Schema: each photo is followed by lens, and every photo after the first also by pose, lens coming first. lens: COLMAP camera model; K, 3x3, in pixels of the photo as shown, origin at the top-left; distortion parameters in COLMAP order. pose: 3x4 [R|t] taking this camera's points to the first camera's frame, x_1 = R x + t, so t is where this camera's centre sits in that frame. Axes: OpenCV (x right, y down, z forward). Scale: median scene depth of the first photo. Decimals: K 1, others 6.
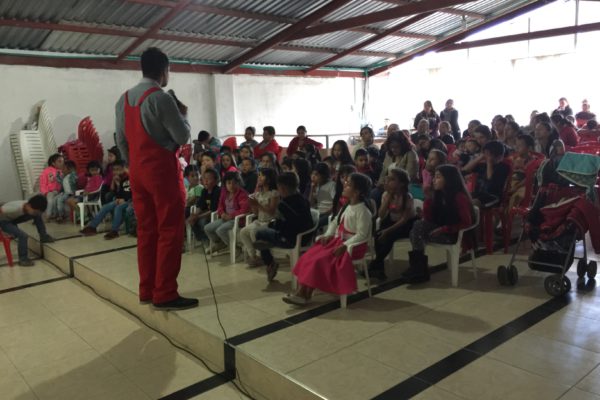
lens RADIAL K [[507.1, 0, 307.4], [0, 507.1, 198.4], [0, 0, 1]] dist [0.124216, -0.177261]
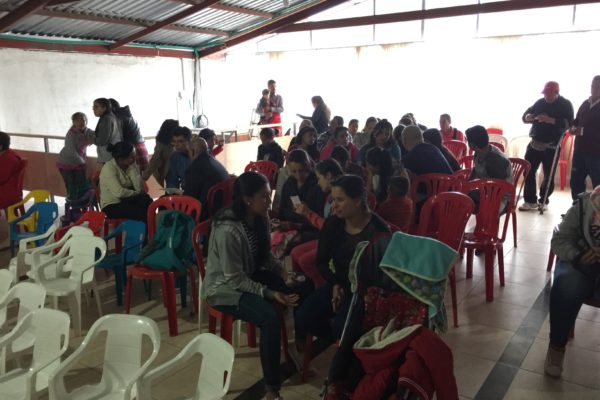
lens RADIAL K [[507.1, 0, 307.4], [0, 507.1, 198.4], [0, 0, 1]] dist [0.124216, -0.177261]
pose [[0.969722, -0.031461, 0.242177, 0.091649], [0.021214, 0.998771, 0.044804, -0.050248], [-0.243289, -0.038310, 0.969197, 0.163516]]
